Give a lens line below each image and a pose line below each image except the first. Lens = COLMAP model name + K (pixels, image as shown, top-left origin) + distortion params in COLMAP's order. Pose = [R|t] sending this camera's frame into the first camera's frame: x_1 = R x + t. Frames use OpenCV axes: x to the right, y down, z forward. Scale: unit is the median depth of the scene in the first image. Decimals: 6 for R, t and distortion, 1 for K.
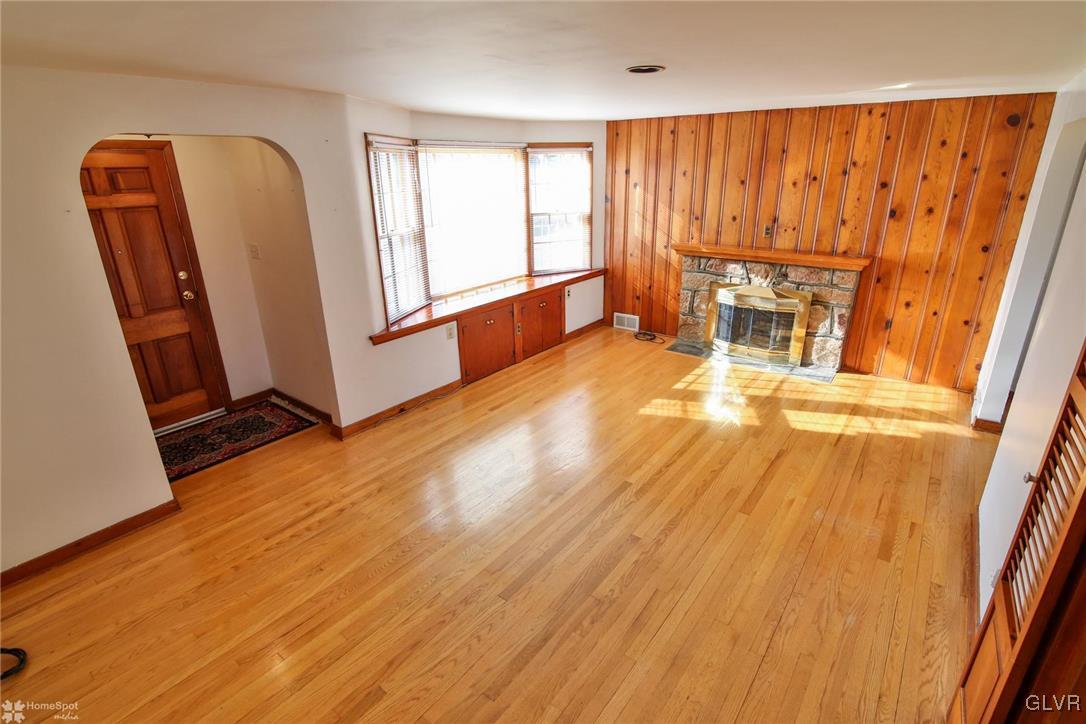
lens RADIAL K [[528.0, 0, 543.6], [0, 528.0, 360.4], [0, 0, 1]] dist [-0.017633, 0.000146]
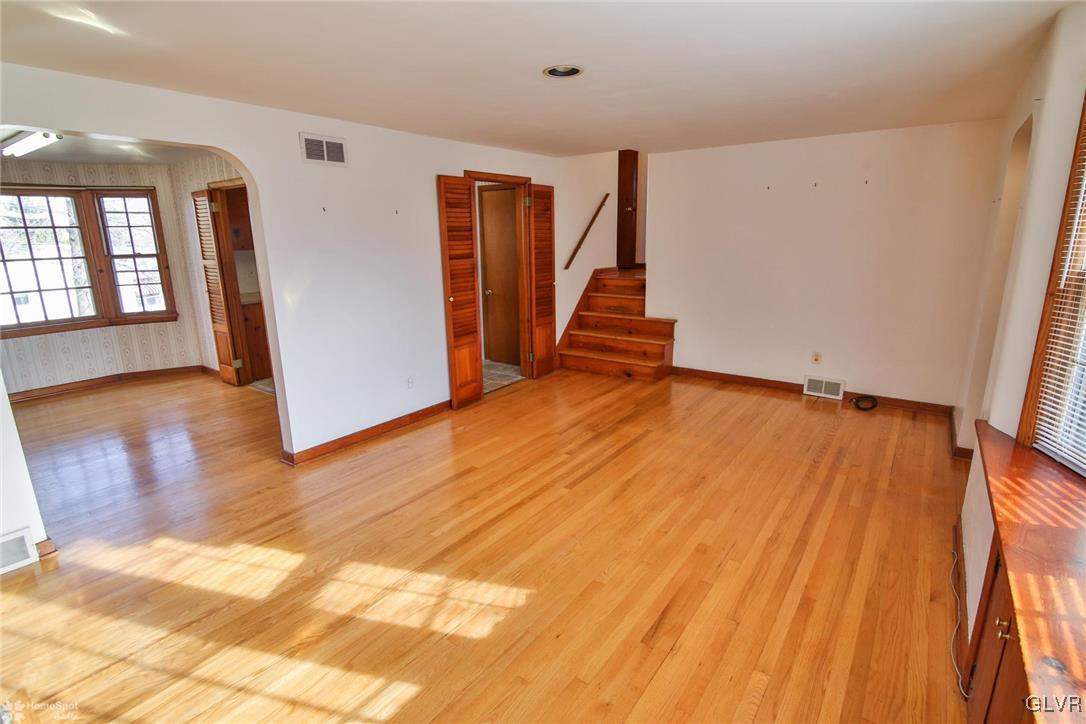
lens RADIAL K [[528.0, 0, 542.4], [0, 528.0, 360.5], [0, 0, 1]] dist [-0.017633, 0.000146]
pose [[-0.999218, 0.036146, -0.016015, 0.187718], [0.021267, 0.832917, 0.552989, -0.451357], [0.033328, 0.552216, -0.833035, 1.476838]]
